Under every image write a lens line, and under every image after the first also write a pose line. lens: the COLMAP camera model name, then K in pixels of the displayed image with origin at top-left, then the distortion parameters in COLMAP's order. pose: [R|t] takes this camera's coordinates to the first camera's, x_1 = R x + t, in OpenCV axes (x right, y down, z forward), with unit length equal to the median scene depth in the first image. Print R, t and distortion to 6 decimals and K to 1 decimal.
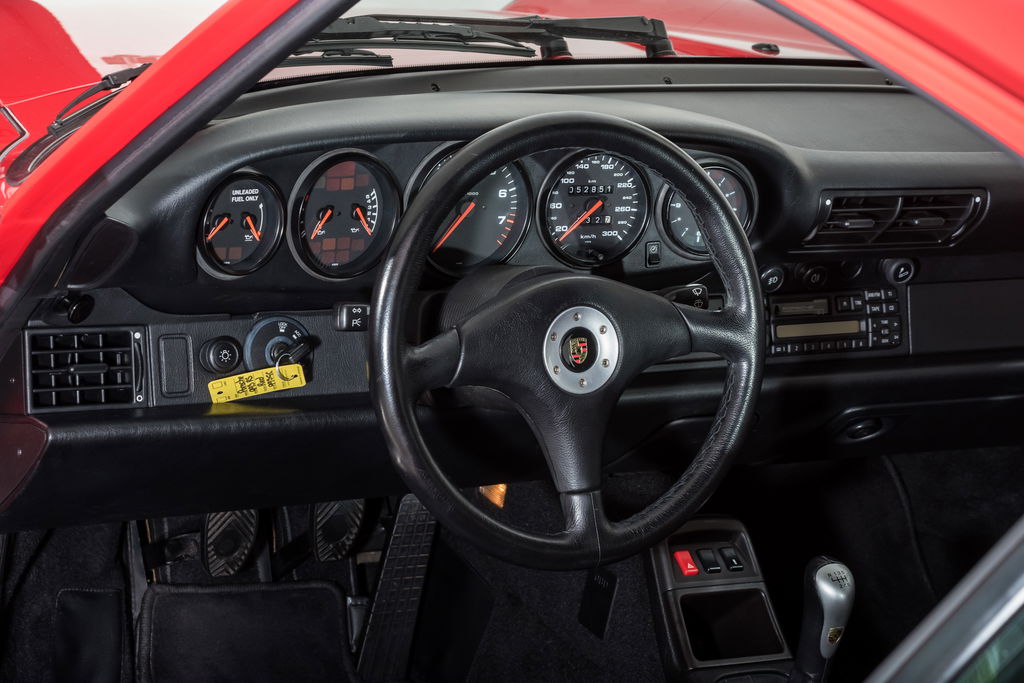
lens RADIAL K [[2577.3, 0, 512.0], [0, 2577.3, 341.5], [0, 0, 1]] dist [0.447256, 0.299273]
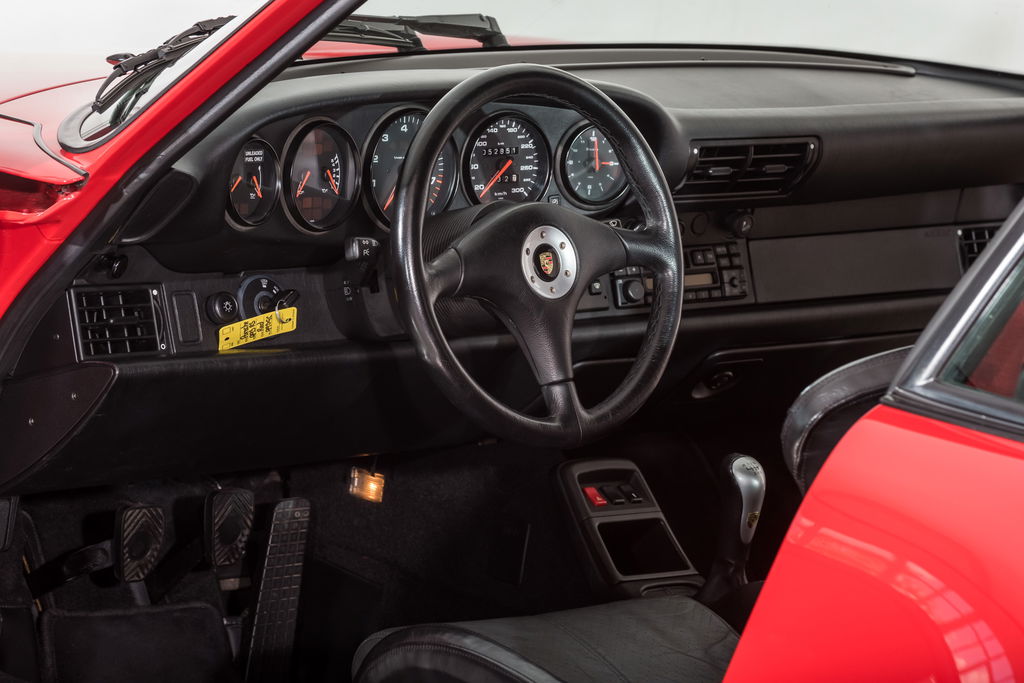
lens RADIAL K [[4789.5, 0, 512.0], [0, 4789.5, 341.5], [0, 0, 1]] dist [2.868860, 1.822228]
pose [[0.971153, -0.086660, 0.222152, -0.444483], [0.111150, 0.988739, -0.100200, 0.237745], [-0.210967, 0.122002, 0.969850, -1.044248]]
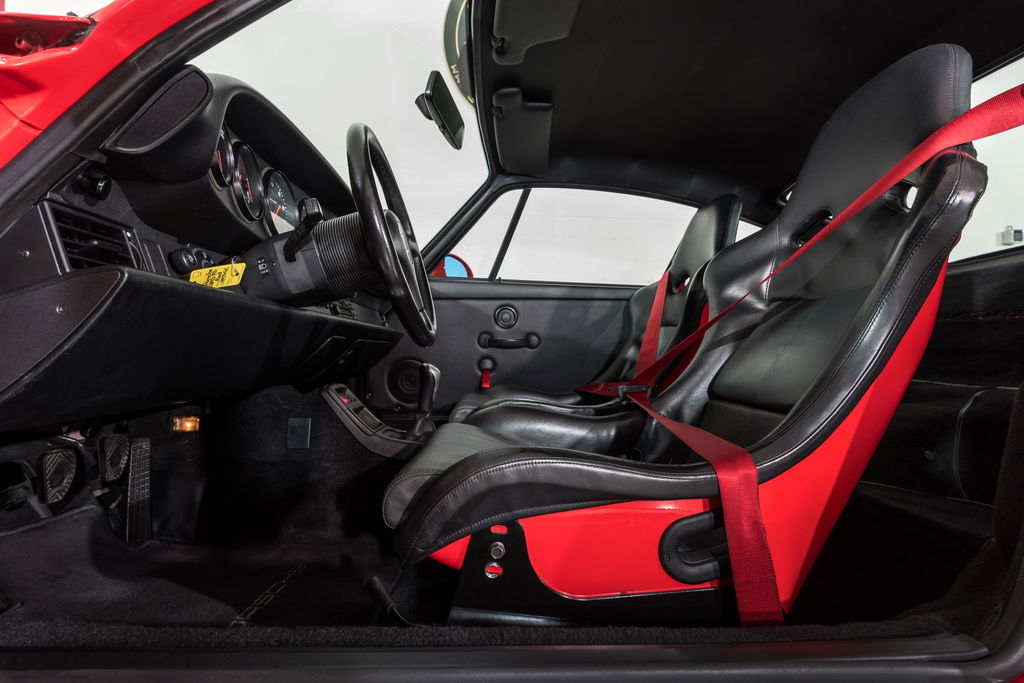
lens RADIAL K [[485.8, 0, 512.0], [0, 485.8, 341.5], [0, 0, 1]] dist [-0.001896, -0.000618]
pose [[0.466731, -0.105609, 0.878071, -0.260305], [0.316586, 0.947004, -0.054379, 0.116880], [-0.825794, 0.303366, 0.475431, 0.704961]]
